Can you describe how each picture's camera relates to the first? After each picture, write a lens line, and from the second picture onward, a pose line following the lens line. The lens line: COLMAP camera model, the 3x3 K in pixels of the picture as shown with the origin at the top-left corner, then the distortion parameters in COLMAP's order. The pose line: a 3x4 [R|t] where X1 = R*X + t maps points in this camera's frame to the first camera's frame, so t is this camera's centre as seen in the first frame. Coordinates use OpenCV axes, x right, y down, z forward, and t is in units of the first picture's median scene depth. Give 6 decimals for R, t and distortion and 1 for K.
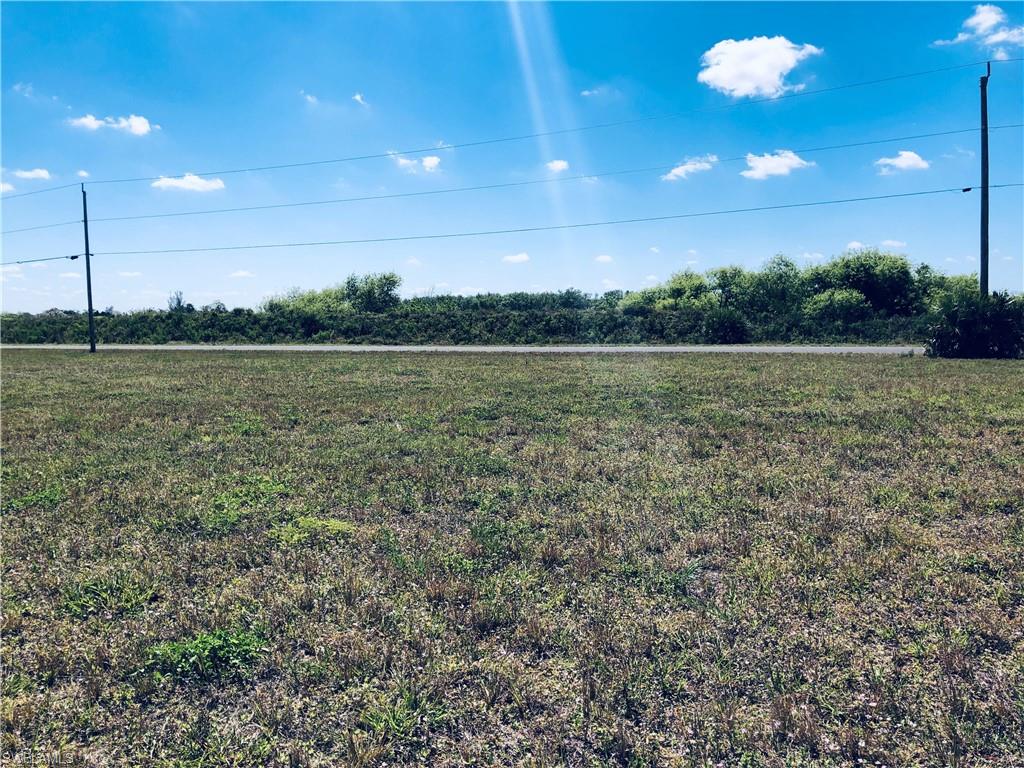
lens RADIAL K [[847.4, 0, 513.6], [0, 847.4, 377.0], [0, 0, 1]] dist [0.034045, -0.048022]
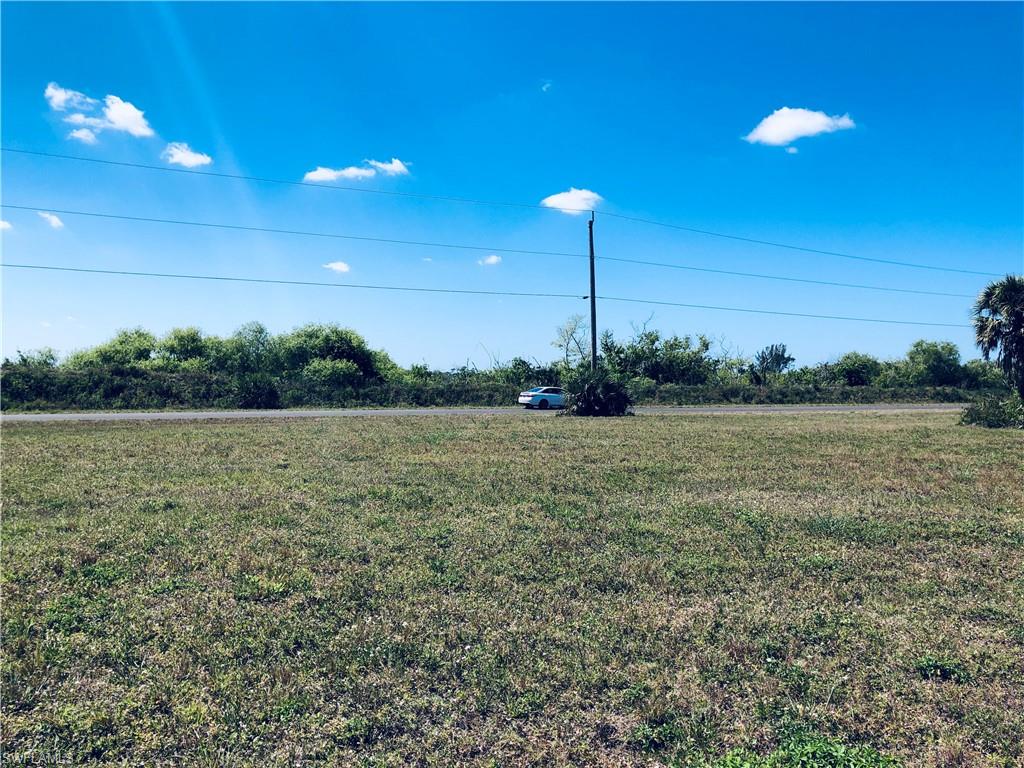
lens RADIAL K [[847.4, 0, 512.9], [0, 847.4, 388.3], [0, 0, 1]] dist [0.034045, -0.048022]
pose [[0.489939, 0.013909, 0.871646, -0.372582], [0.043805, 0.998217, -0.040551, -0.007742], [-0.870655, 0.058050, 0.488456, 0.209318]]
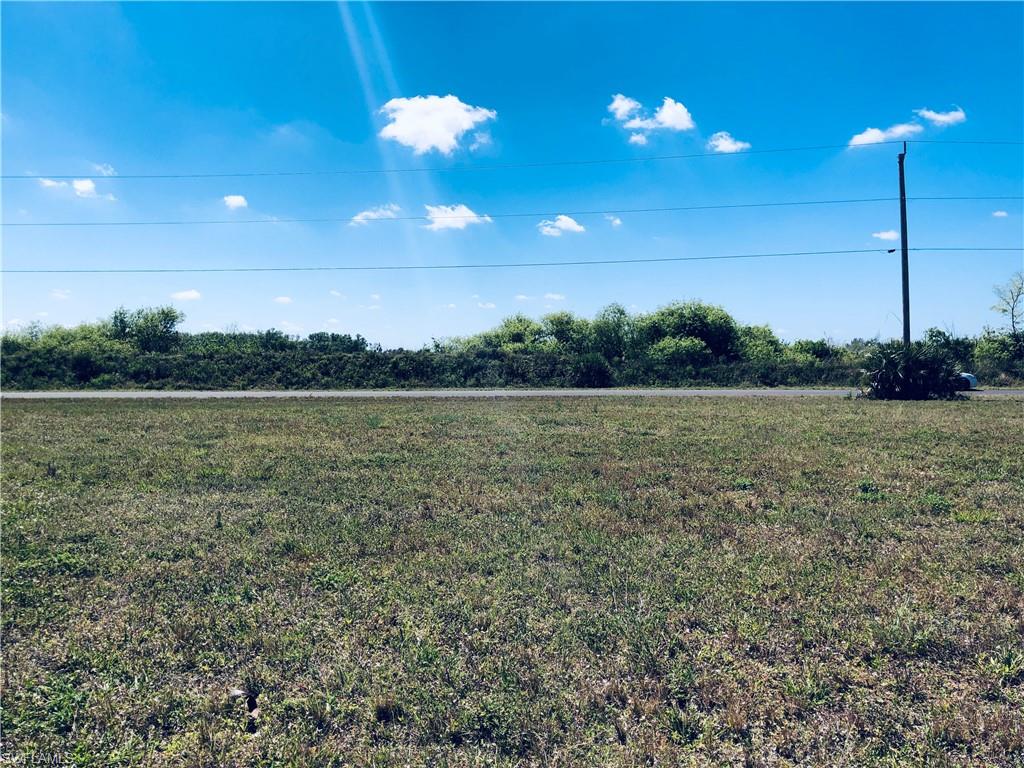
lens RADIAL K [[847.4, 0, 515.3], [0, 847.4, 383.1], [0, 0, 1]] dist [0.034045, -0.048022]
pose [[0.921331, -0.001055, 0.388777, -0.182346], [0.018750, 0.998953, -0.041723, -0.002888], [-0.388326, 0.045730, 0.920387, 0.078466]]
